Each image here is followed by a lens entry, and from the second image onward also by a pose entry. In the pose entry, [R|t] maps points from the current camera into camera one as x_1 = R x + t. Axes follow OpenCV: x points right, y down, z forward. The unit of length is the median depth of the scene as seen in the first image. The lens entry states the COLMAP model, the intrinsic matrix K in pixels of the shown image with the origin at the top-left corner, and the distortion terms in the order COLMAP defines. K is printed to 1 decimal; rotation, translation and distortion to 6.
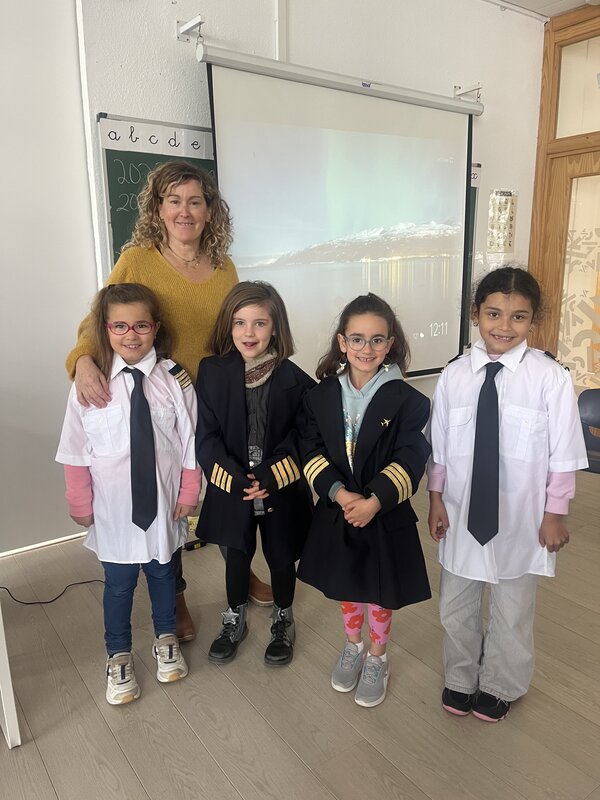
lens RADIAL K [[602.9, 0, 297.8], [0, 602.9, 395.8], [0, 0, 1]] dist [0.082352, -0.104857]
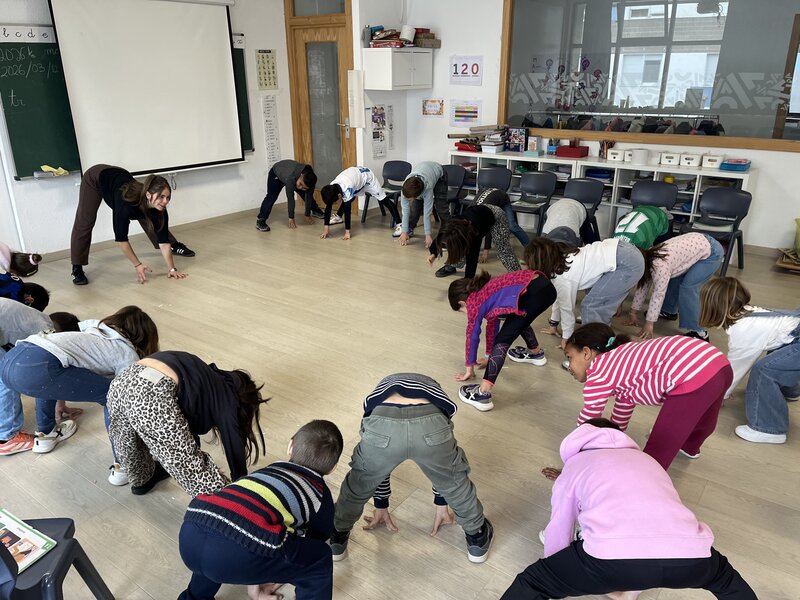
lens RADIAL K [[602.9, 0, 403.1], [0, 602.9, 295.8], [0, 0, 1]] dist [0.082352, -0.104857]
pose [[0.951841, -0.097992, 0.290510, 0.204902], [0.053377, 0.986041, 0.157716, 0.091620], [-0.301909, -0.134614, 0.943785, -0.947136]]
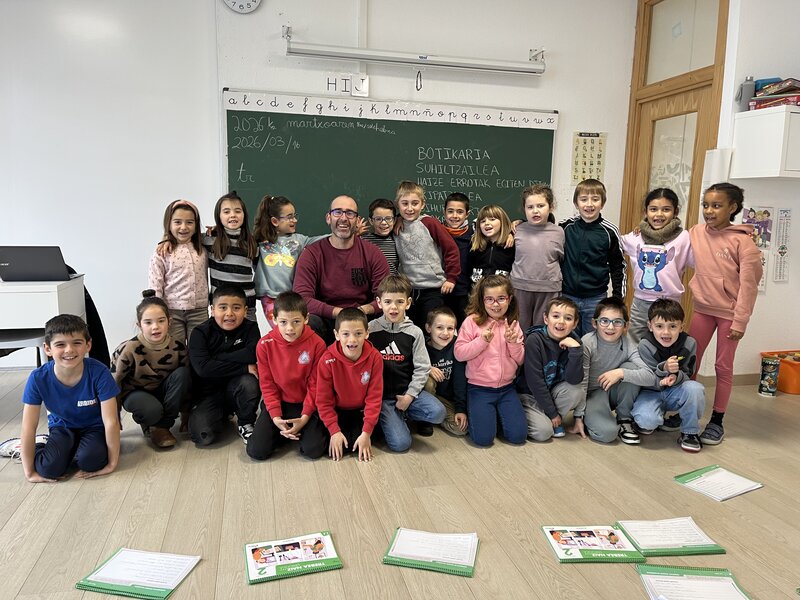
lens RADIAL K [[602.9, 0, 403.6], [0, 602.9, 299.1], [0, 0, 1]] dist [0.082352, -0.104857]
pose [[0.930199, 0.086909, -0.356618, 0.596568], [-0.108481, 0.993257, -0.040902, 0.082932], [0.350659, 0.076733, 0.933354, -0.230730]]
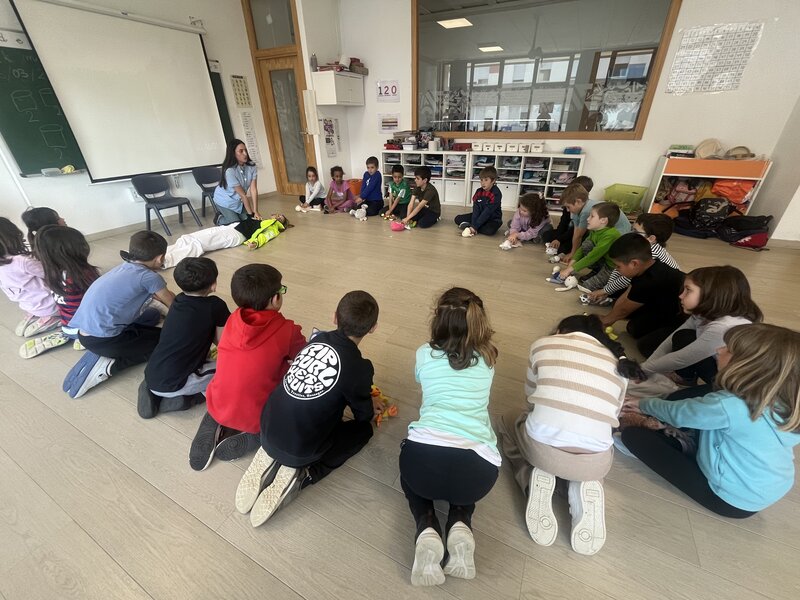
lens RADIAL K [[324.7, 0, 404.3], [0, 324.7, 295.3], [0, 0, 1]] dist [-0.002012, -0.000097]
pose [[0.883488, -0.220562, 0.413282, 0.283321], [0.095109, 0.948304, 0.302777, 0.147291], [-0.458698, -0.228193, 0.858792, -0.575639]]
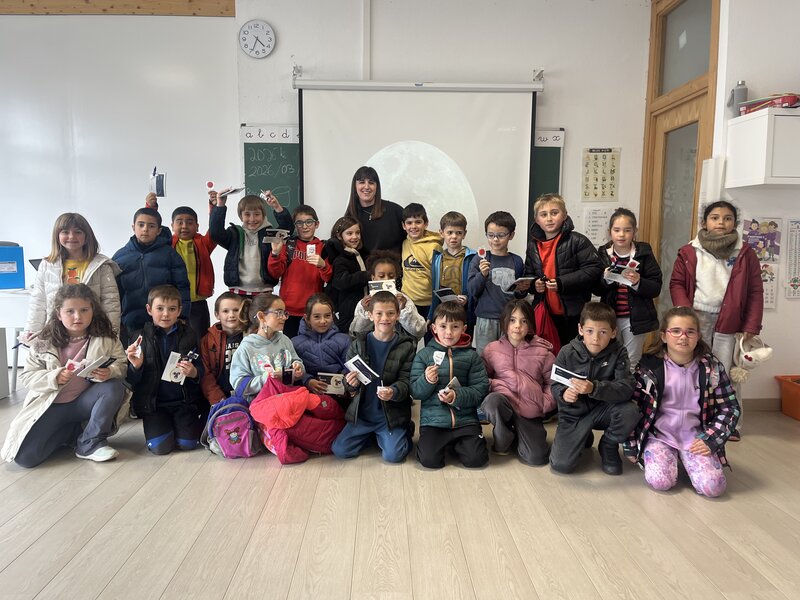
lens RADIAL K [[602.9, 0, 396.6], [0, 602.9, 301.8], [0, 0, 1]] dist [0.082352, -0.104857]
pose [[0.829232, 0.078425, -0.553375, 0.893361], [-0.132628, 0.989437, -0.058519, 0.084703], [0.542941, 0.121919, 0.830874, -0.149509]]
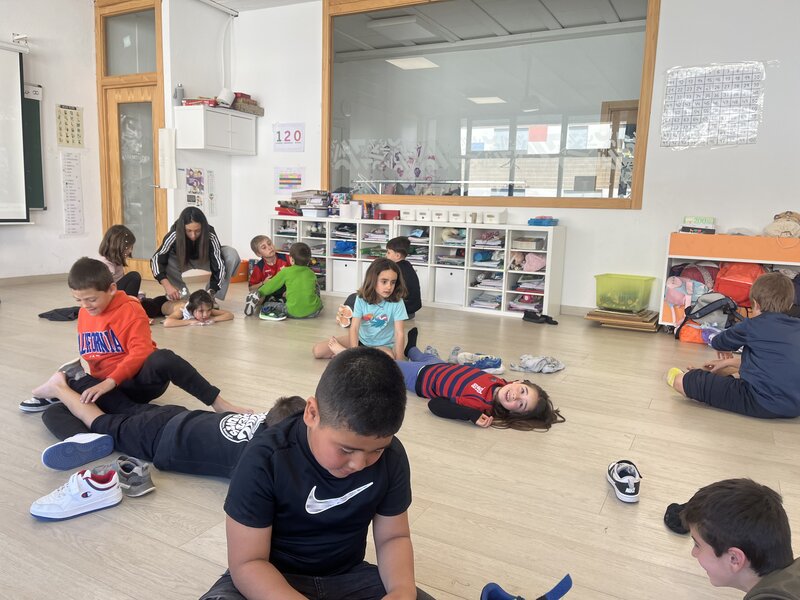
lens RADIAL K [[602.9, 0, 389.1], [0, 602.9, 292.1], [0, 0, 1]] dist [0.082352, -0.104857]
pose [[0.895449, -0.020979, 0.444669, 0.483860], [0.045408, 0.997983, -0.044356, 0.288349], [-0.442841, 0.059910, 0.894596, -0.859453]]
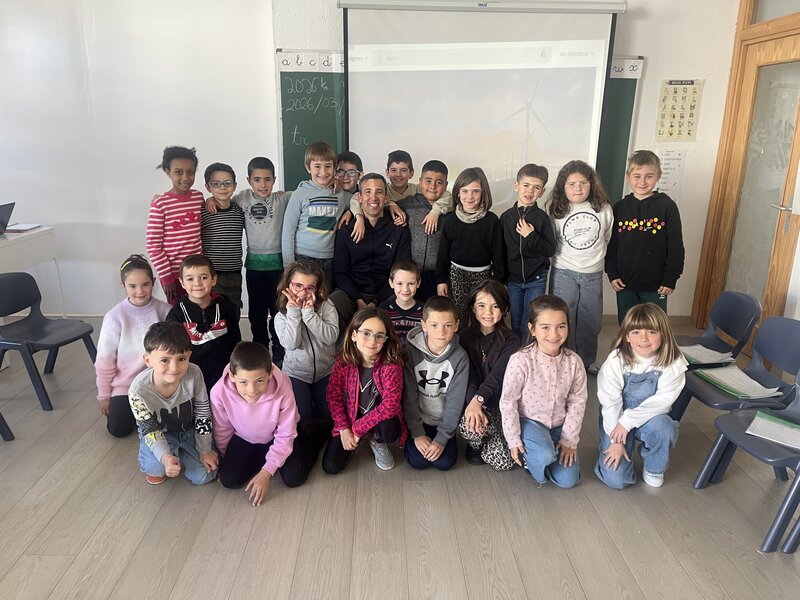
lens RADIAL K [[602.9, 0, 401.0], [0, 602.9, 299.8], [0, 0, 1]] dist [0.082352, -0.104857]
pose [[0.832683, 0.174788, -0.525441, 0.726140], [-0.139842, 0.984496, 0.105882, -0.027250], [0.535801, -0.014687, 0.844216, -0.142056]]
